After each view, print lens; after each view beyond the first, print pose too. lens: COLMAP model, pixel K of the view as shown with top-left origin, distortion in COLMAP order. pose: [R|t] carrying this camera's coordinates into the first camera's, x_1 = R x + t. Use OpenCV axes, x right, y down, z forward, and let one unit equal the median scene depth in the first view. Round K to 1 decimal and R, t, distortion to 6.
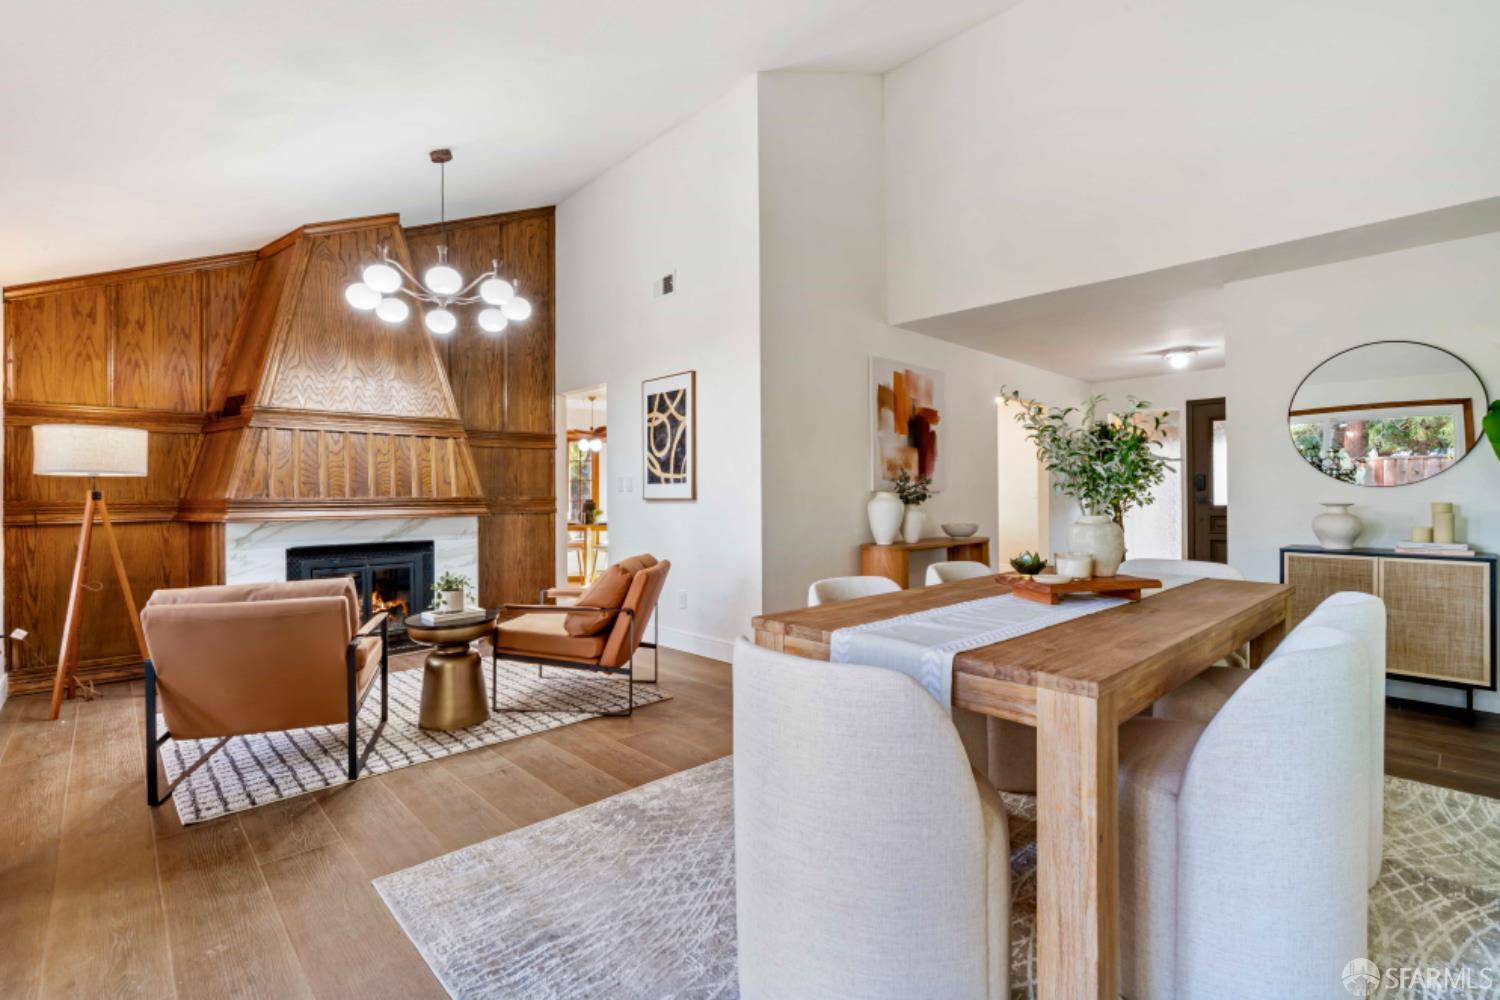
lens RADIAL K [[698.4, 0, 740.9], [0, 698.4, 489.0], [0, 0, 1]] dist [-0.002643, 0.003628]
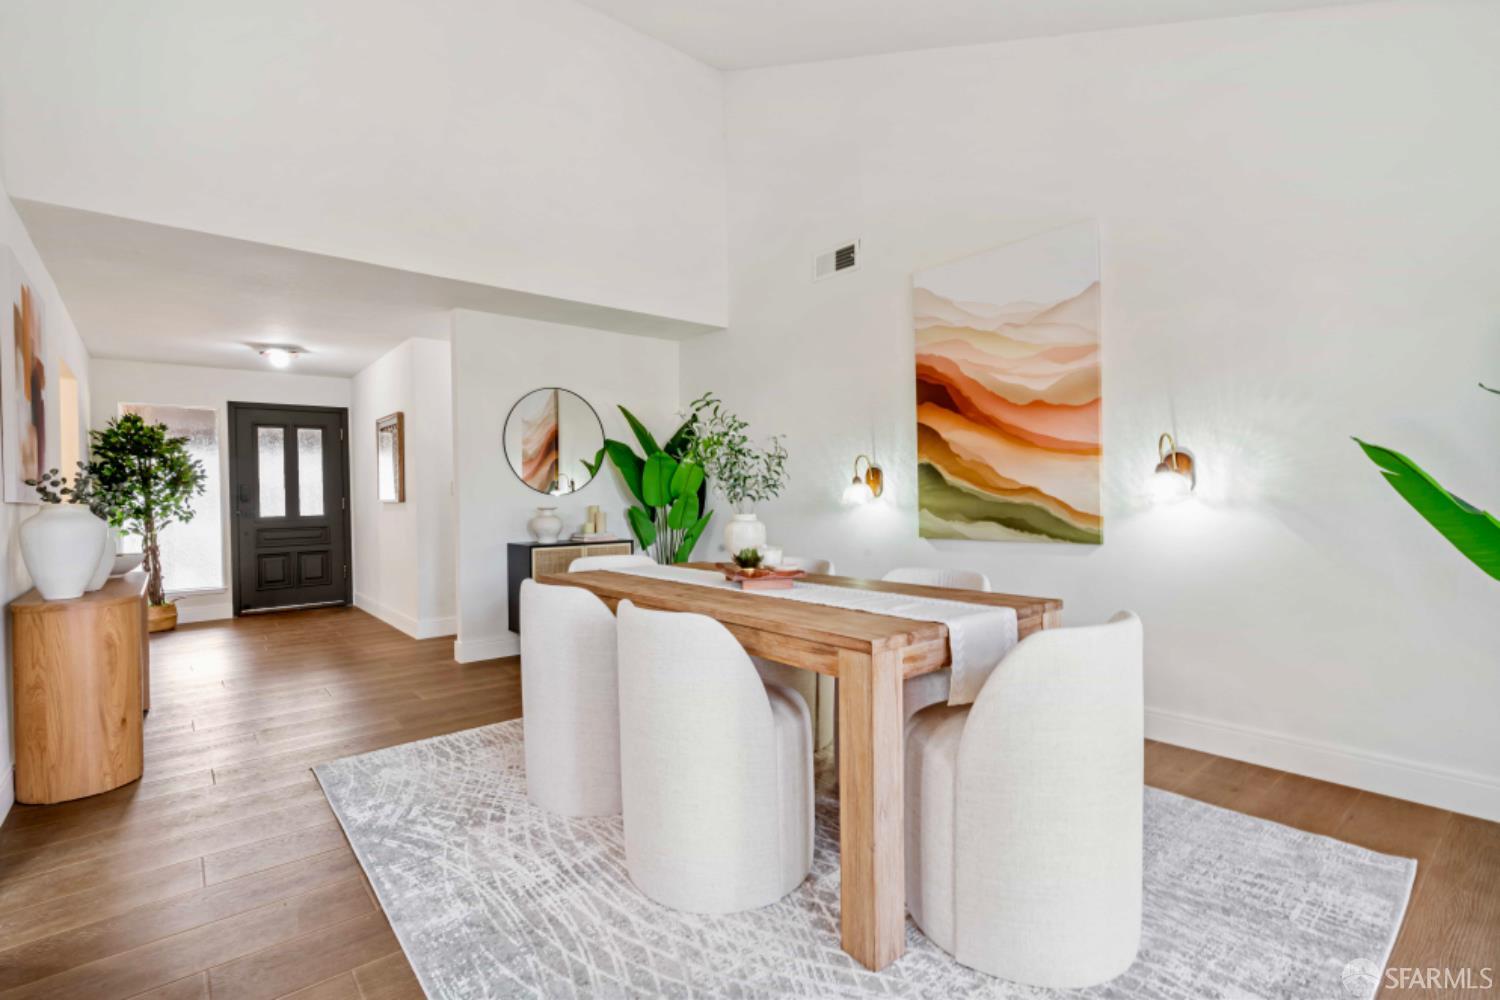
lens RADIAL K [[698.4, 0, 751.0], [0, 698.4, 500.8], [0, 0, 1]] dist [-0.002643, 0.003628]
pose [[0.064017, -0.004344, 0.997939, -0.354138], [0.010129, 0.999942, 0.003703, 0.006189], [-0.997897, 0.009871, 0.064057, 0.473086]]
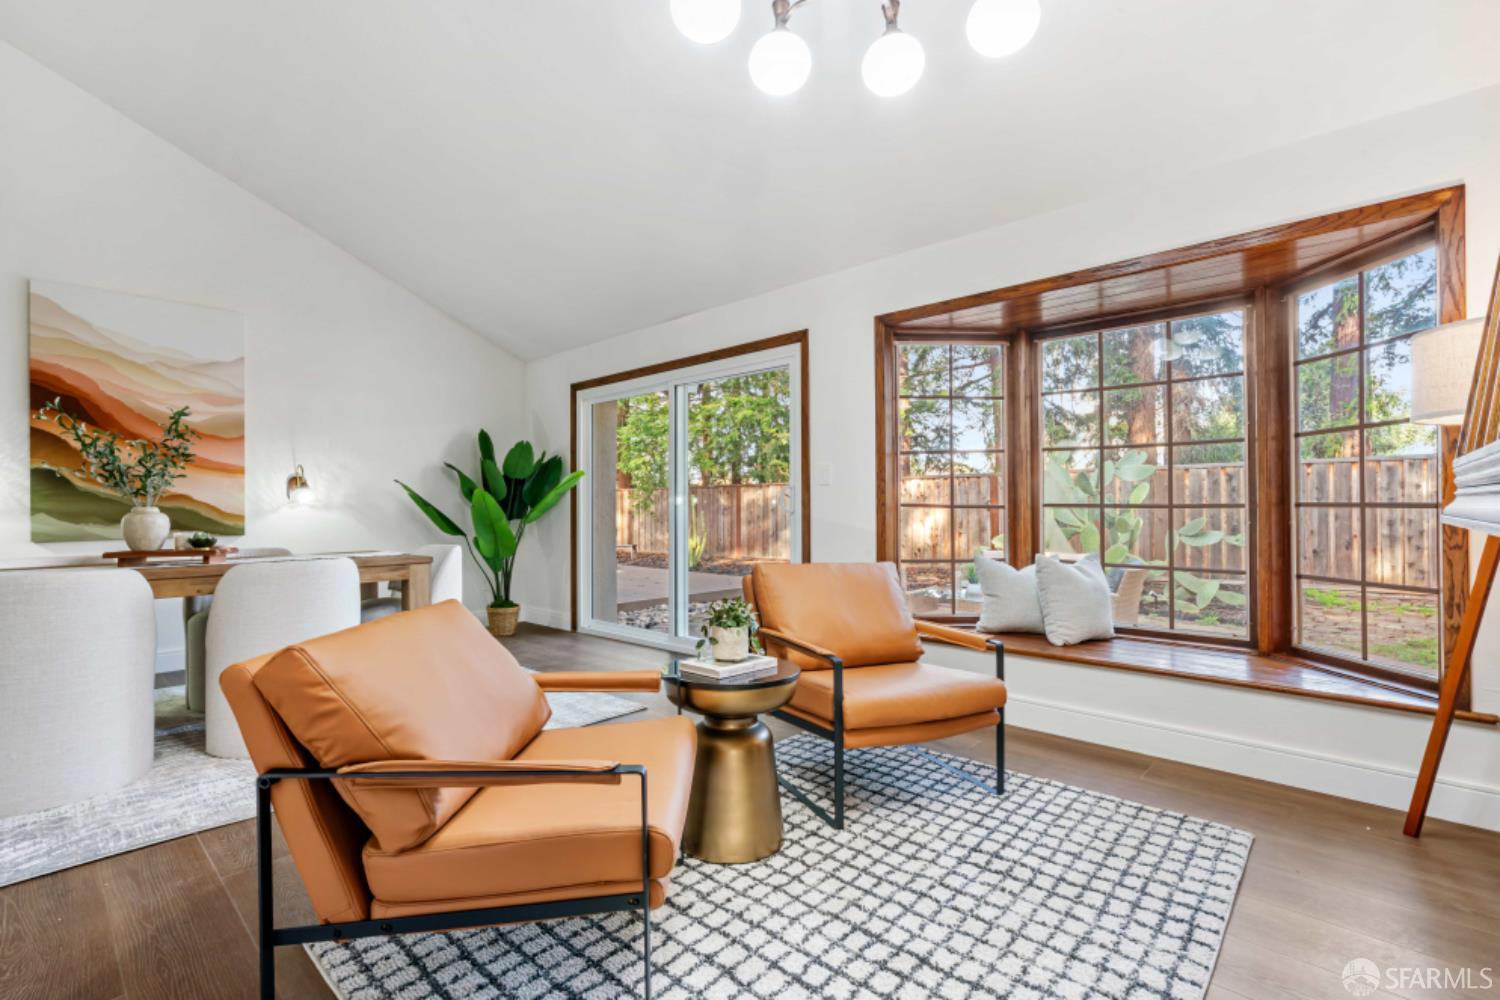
lens RADIAL K [[698.4, 0, 743.2], [0, 698.4, 505.1], [0, 0, 1]] dist [-0.002643, 0.003628]
pose [[-0.997987, 0.013795, -0.061897, -0.300385], [0.014376, 0.999857, -0.008952, 0.032893], [0.061765, -0.009824, -0.998042, 1.274273]]
